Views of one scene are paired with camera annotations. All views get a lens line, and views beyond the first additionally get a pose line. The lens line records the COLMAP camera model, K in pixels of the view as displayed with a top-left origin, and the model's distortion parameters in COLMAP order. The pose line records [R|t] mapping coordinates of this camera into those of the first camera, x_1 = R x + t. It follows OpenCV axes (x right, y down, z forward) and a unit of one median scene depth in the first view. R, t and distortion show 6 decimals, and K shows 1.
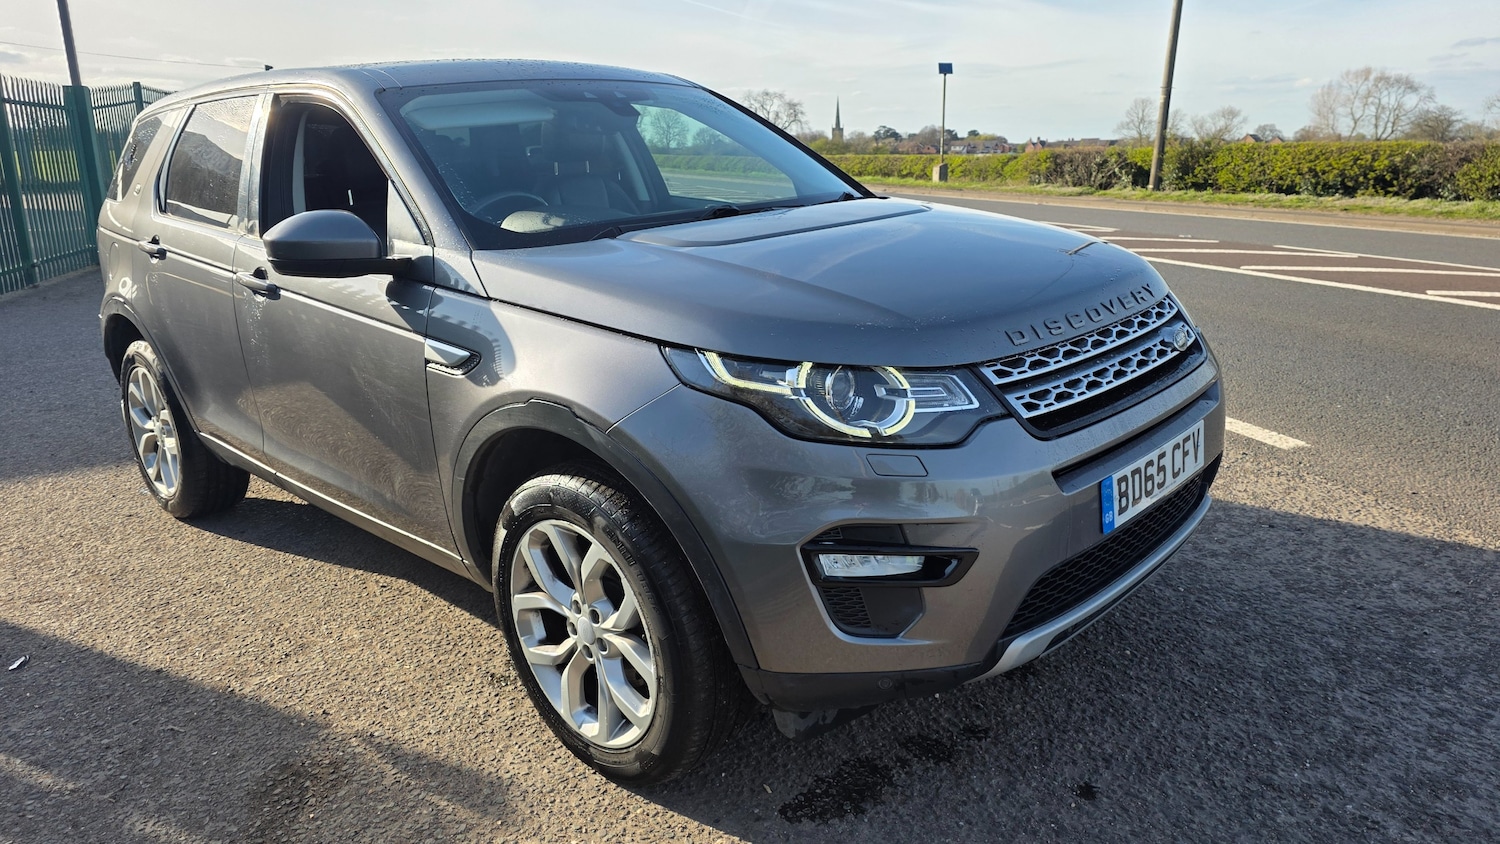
lens RADIAL K [[1042.3, 0, 785.5], [0, 1042.3, 409.4], [0, 0, 1]] dist [0.070978, -0.067963]
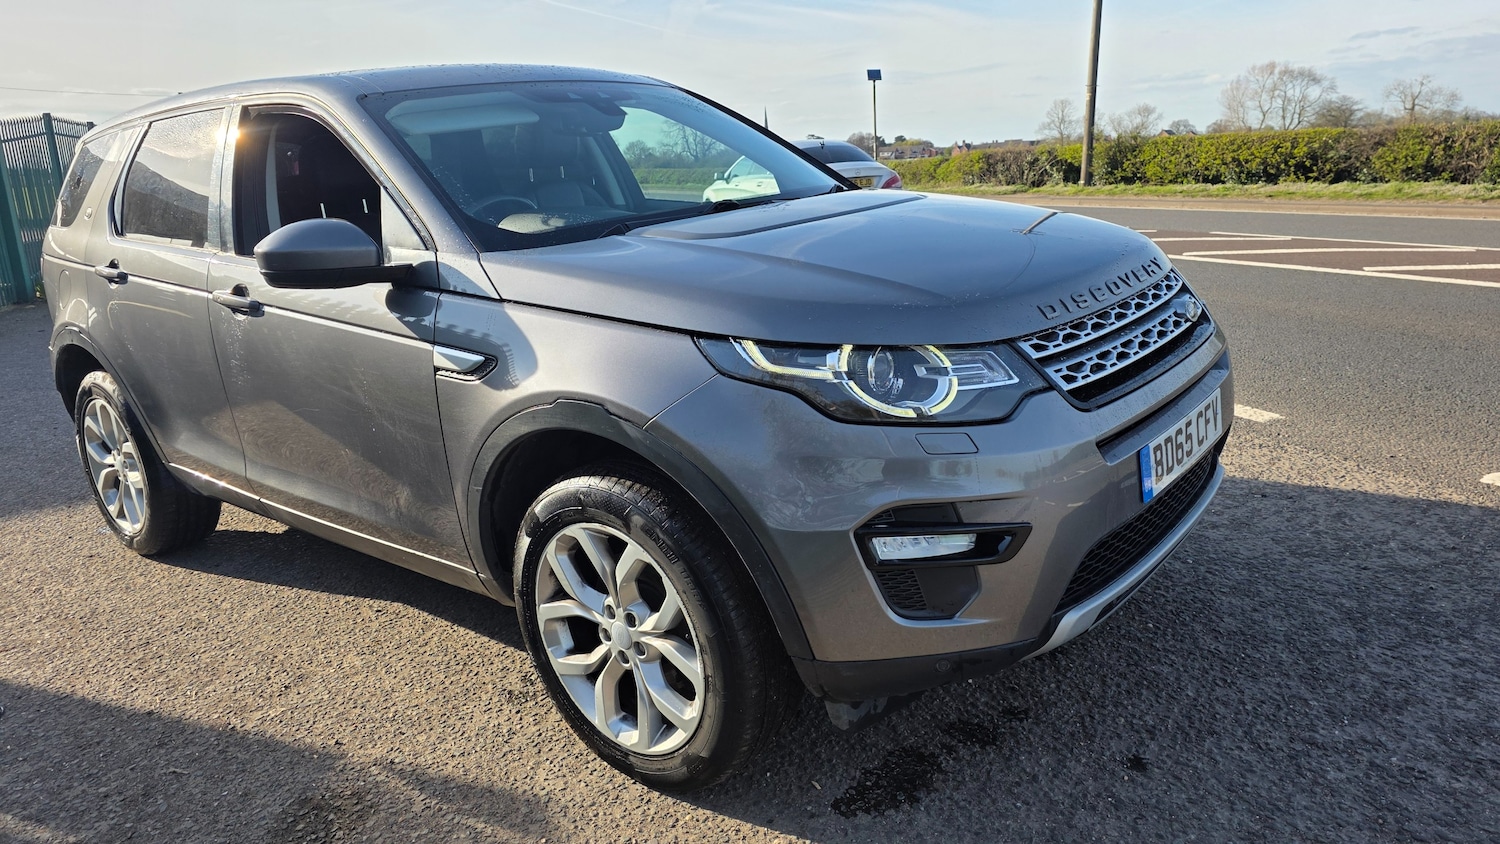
lens RADIAL K [[1042.3, 0, 794.0], [0, 1042.3, 398.2], [0, 0, 1]] dist [0.070978, -0.067963]
pose [[0.996654, -0.051874, 0.063161, -0.070622], [0.053096, 0.998430, -0.017820, 0.014972], [-0.062137, 0.021114, 0.997844, 0.014141]]
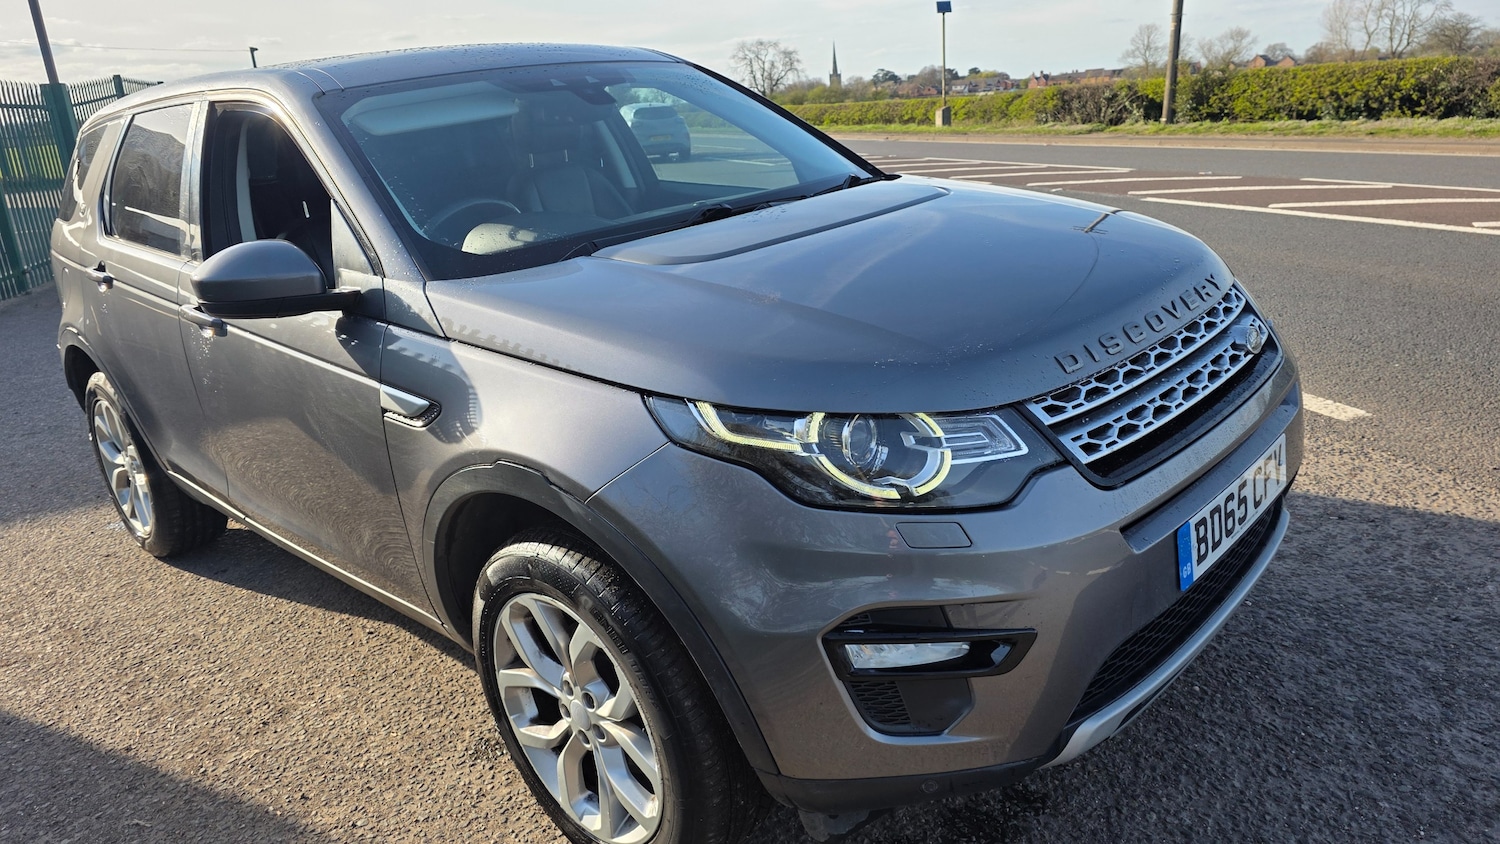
lens RADIAL K [[1042.3, 0, 772.3], [0, 1042.3, 415.5], [0, 0, 1]] dist [0.070978, -0.067963]
pose [[0.998389, -0.050661, -0.025531, 0.003825], [0.051859, 0.997468, 0.048661, -0.063503], [0.023002, -0.049907, 0.998489, 0.125322]]
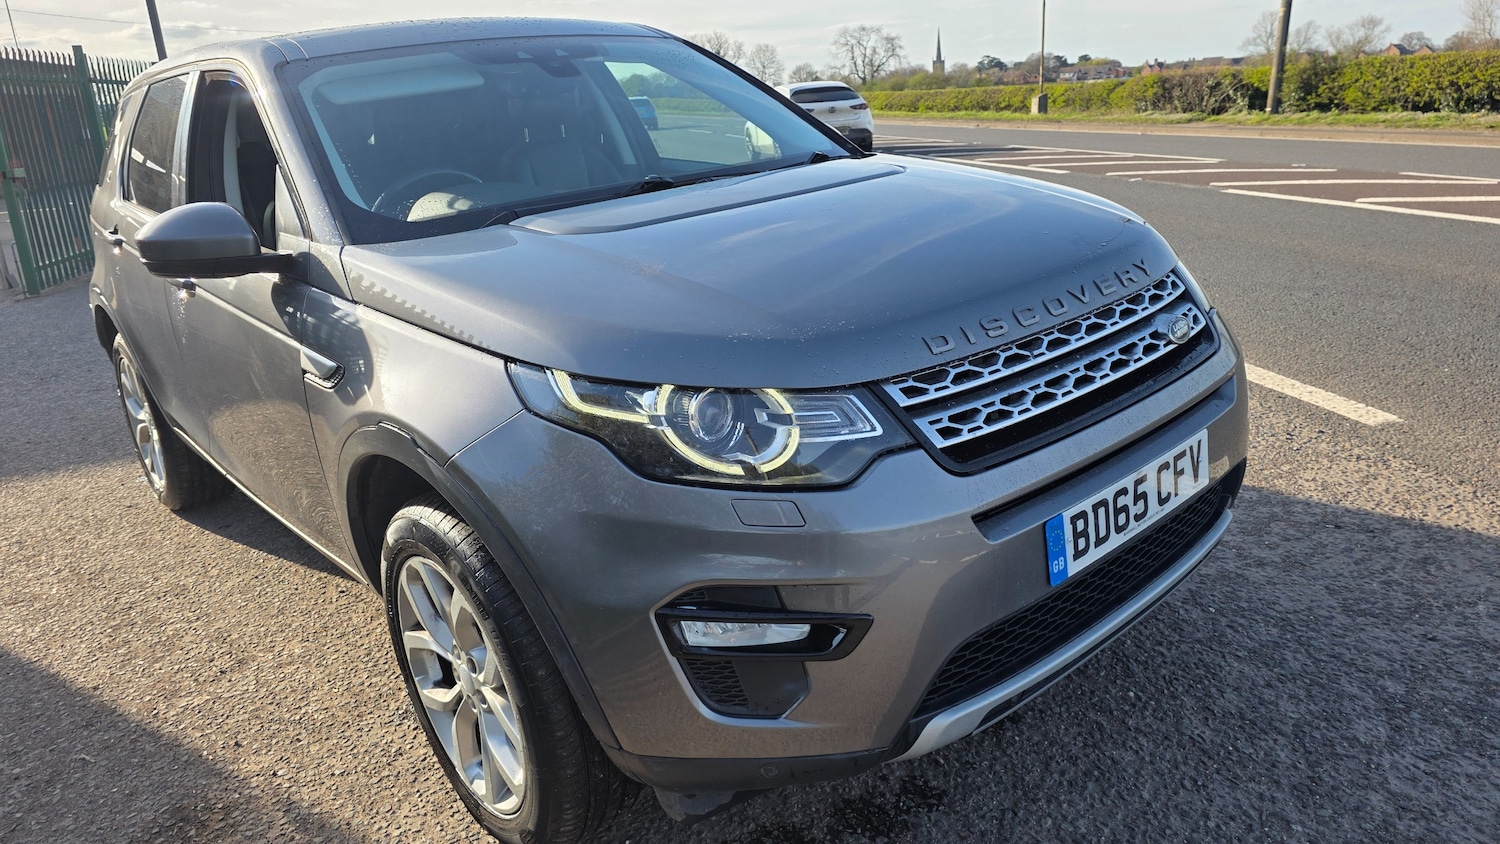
lens RADIAL K [[1042.3, 0, 764.3], [0, 1042.3, 411.3], [0, 0, 1]] dist [0.070978, -0.067963]
pose [[0.992811, -0.011826, -0.119104, 0.145388], [0.018276, 0.998416, 0.053204, -0.049389], [0.118287, -0.054998, 0.991455, 0.147315]]
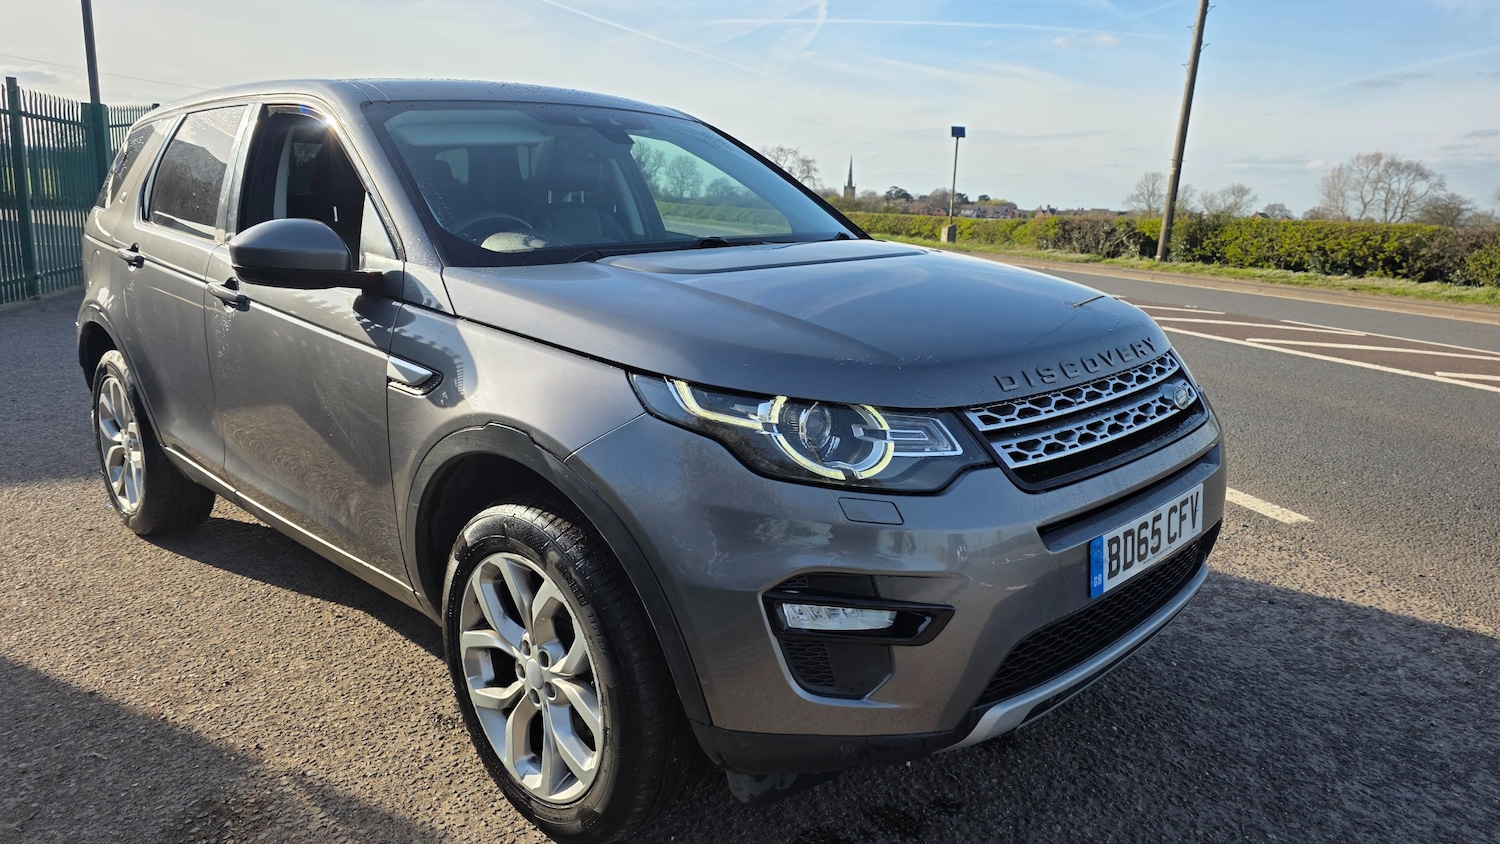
lens RADIAL K [[1042.3, 0, 777.6], [0, 1042.3, 413.3], [0, 0, 1]] dist [0.070978, -0.067963]
pose [[0.998647, 0.051203, -0.009044, 0.020233], [-0.051566, 0.997611, -0.045980, 0.009745], [0.006668, 0.046384, 0.998901, 0.048177]]
